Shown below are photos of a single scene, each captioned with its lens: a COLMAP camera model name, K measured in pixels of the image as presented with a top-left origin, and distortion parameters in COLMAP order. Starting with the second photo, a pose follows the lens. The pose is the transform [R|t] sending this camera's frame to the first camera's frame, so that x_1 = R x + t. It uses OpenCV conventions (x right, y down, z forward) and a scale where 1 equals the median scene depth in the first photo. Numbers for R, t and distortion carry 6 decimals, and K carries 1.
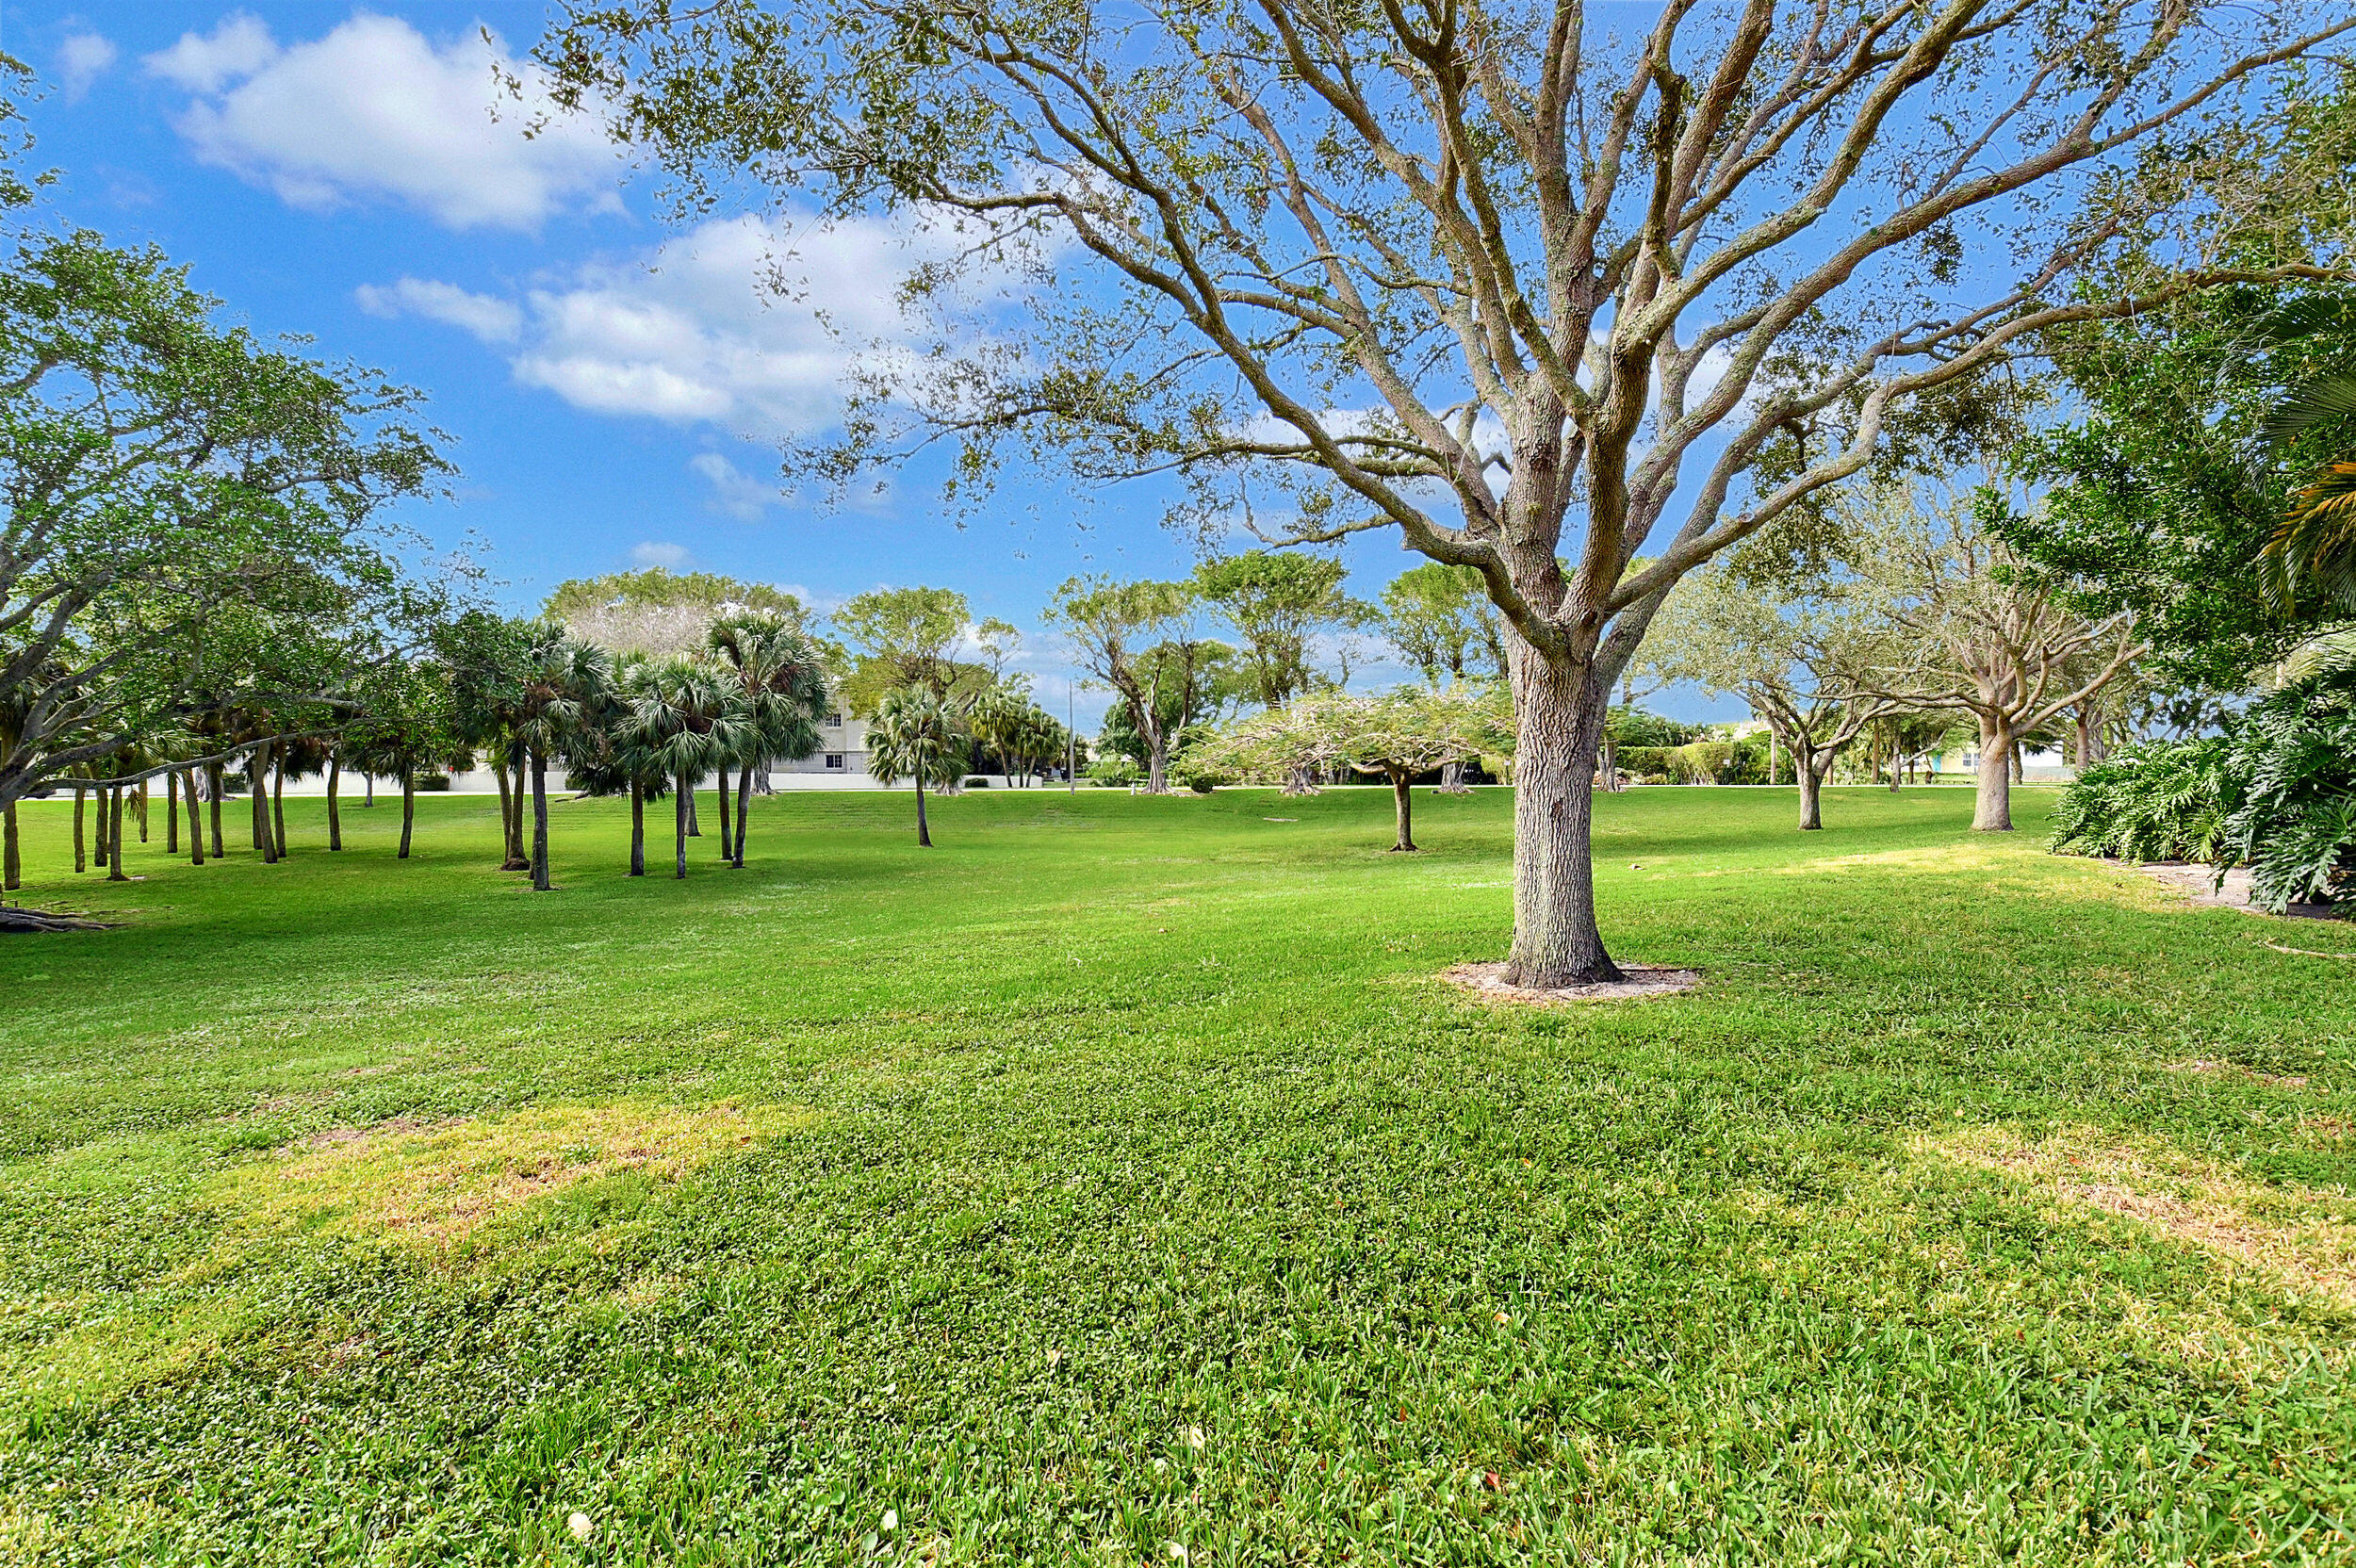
lens RADIAL K [[1073.3, 0, 1182.3], [0, 1073.3, 791.9], [0, 0, 1]] dist [0.015992, -0.015460]
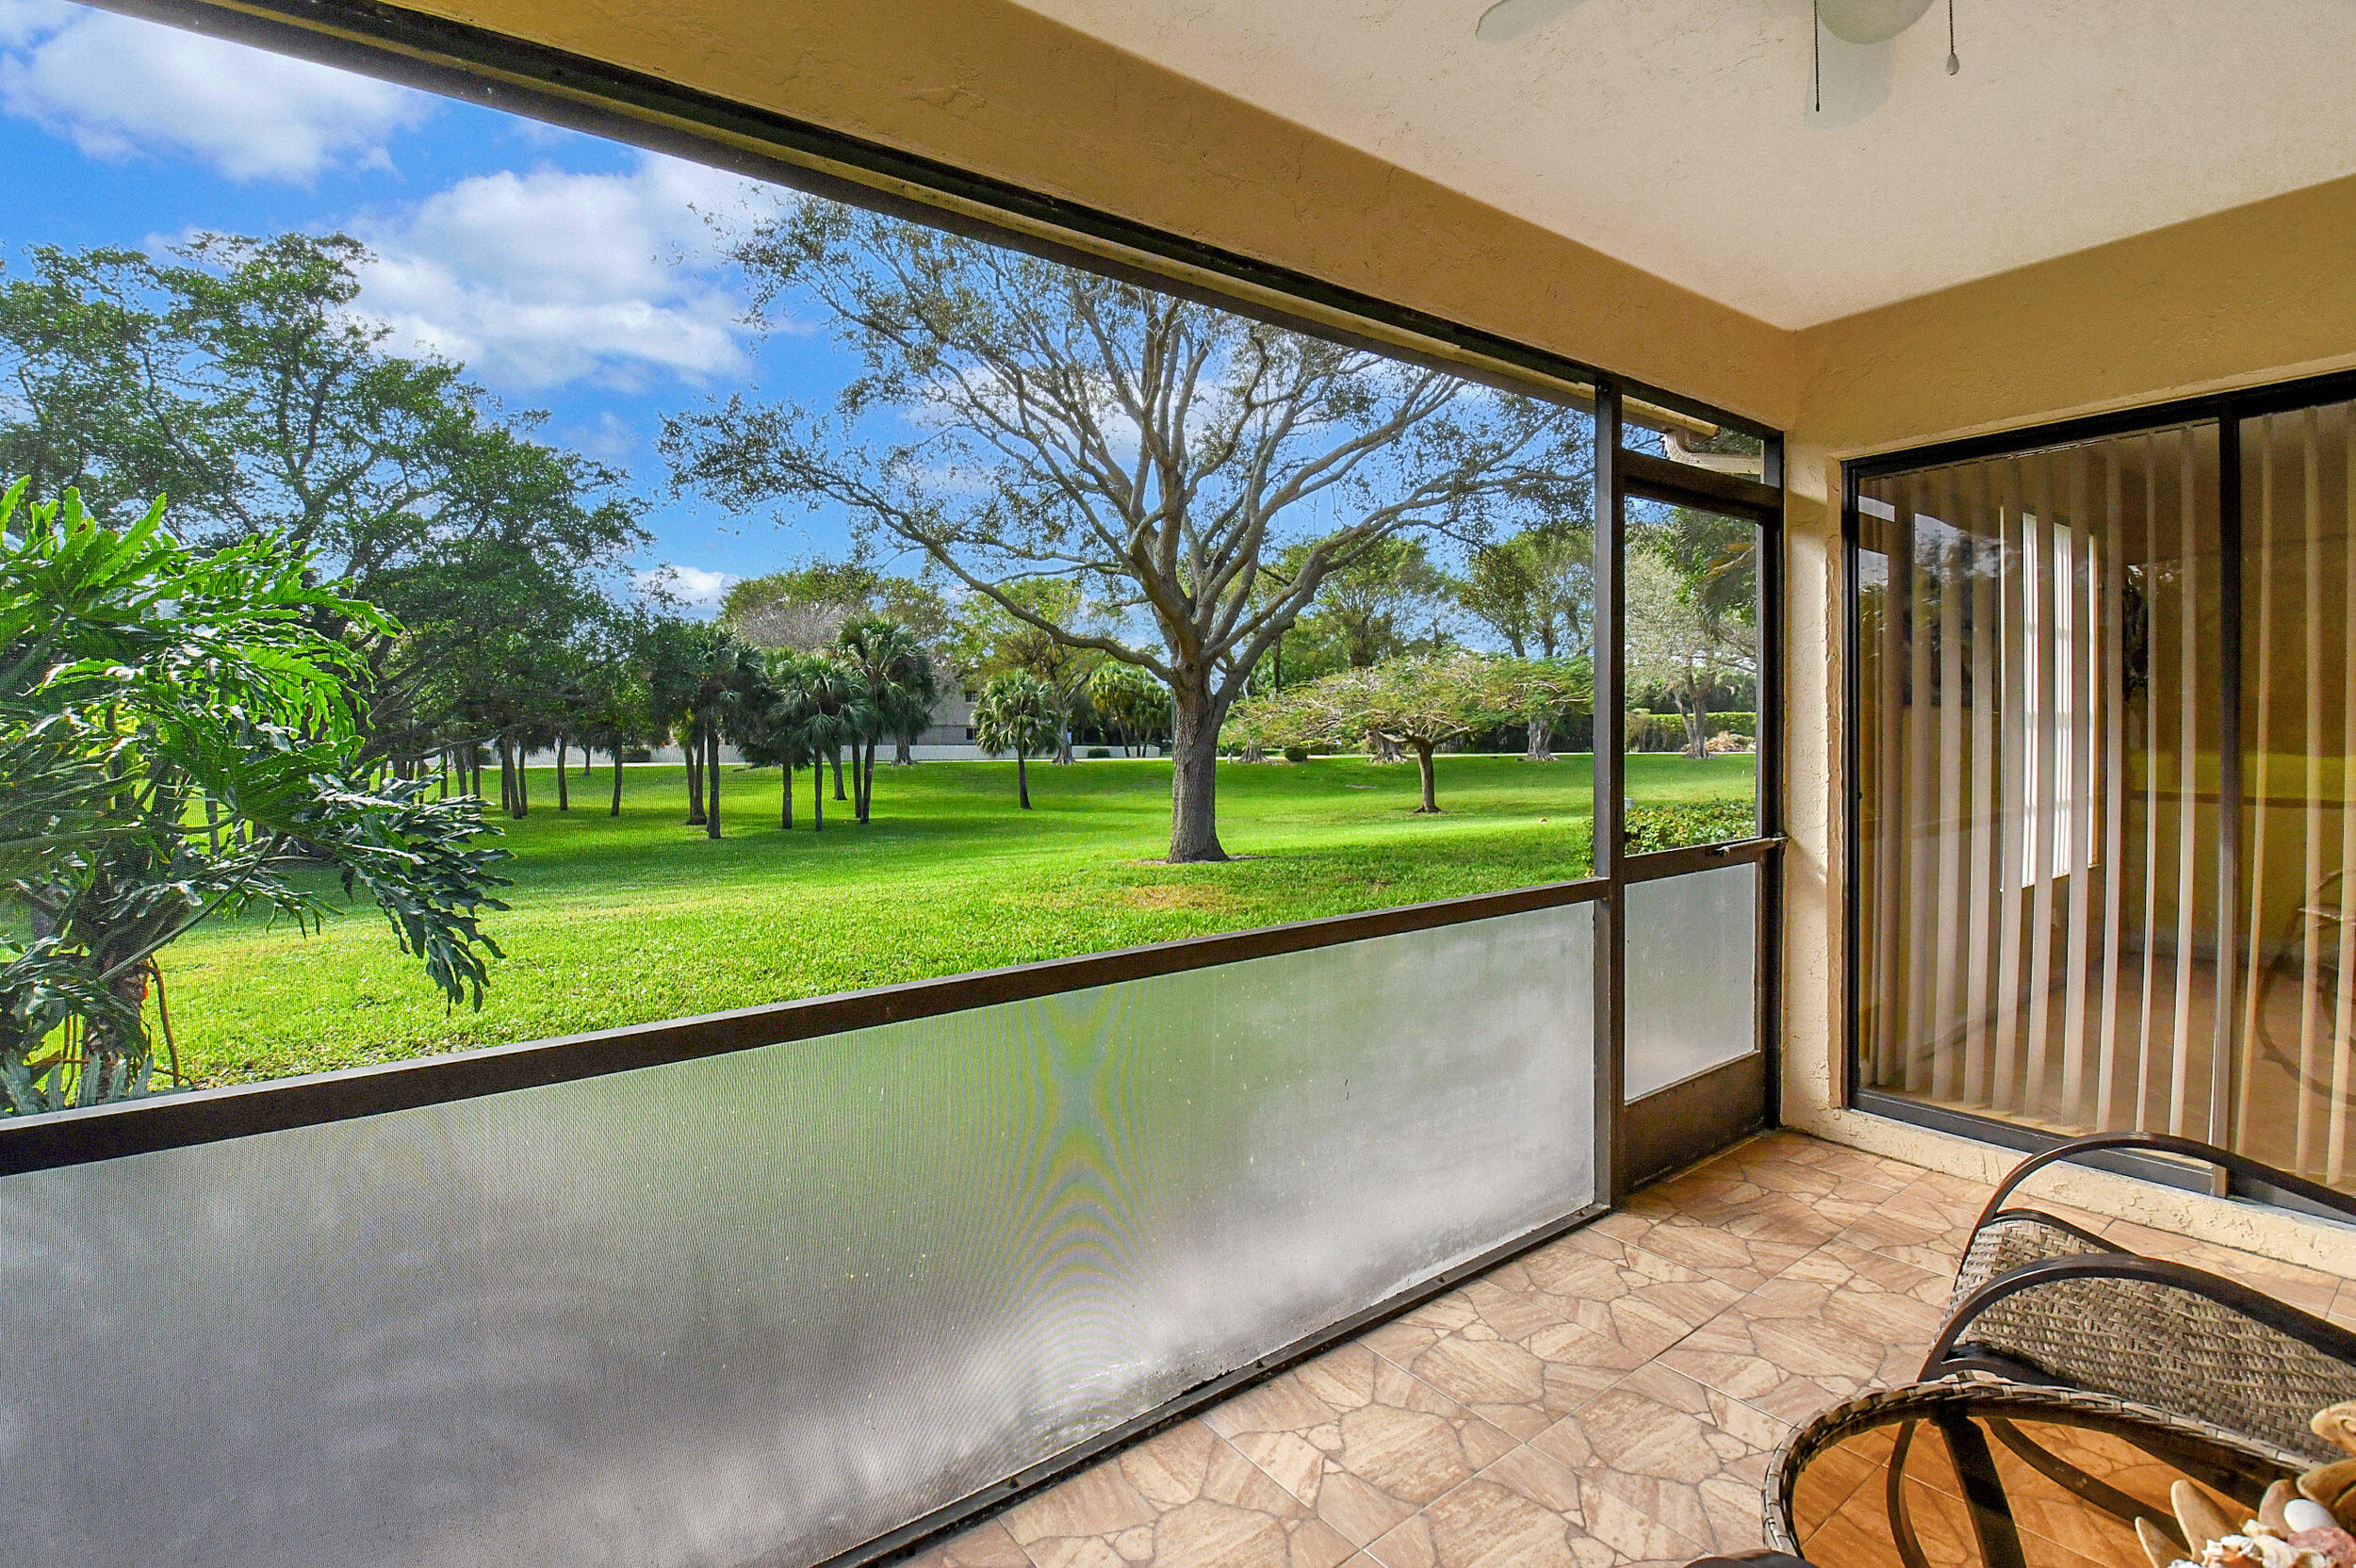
lens RADIAL K [[1073.3, 0, 1171.5], [0, 1073.3, 770.8], [0, 0, 1]] dist [0.015992, -0.015460]
pose [[0.989253, -0.003334, -0.146173, 0.105290], [0.004640, 0.999952, 0.008592, 0.000707], [0.146138, -0.009178, 0.989222, -0.150708]]
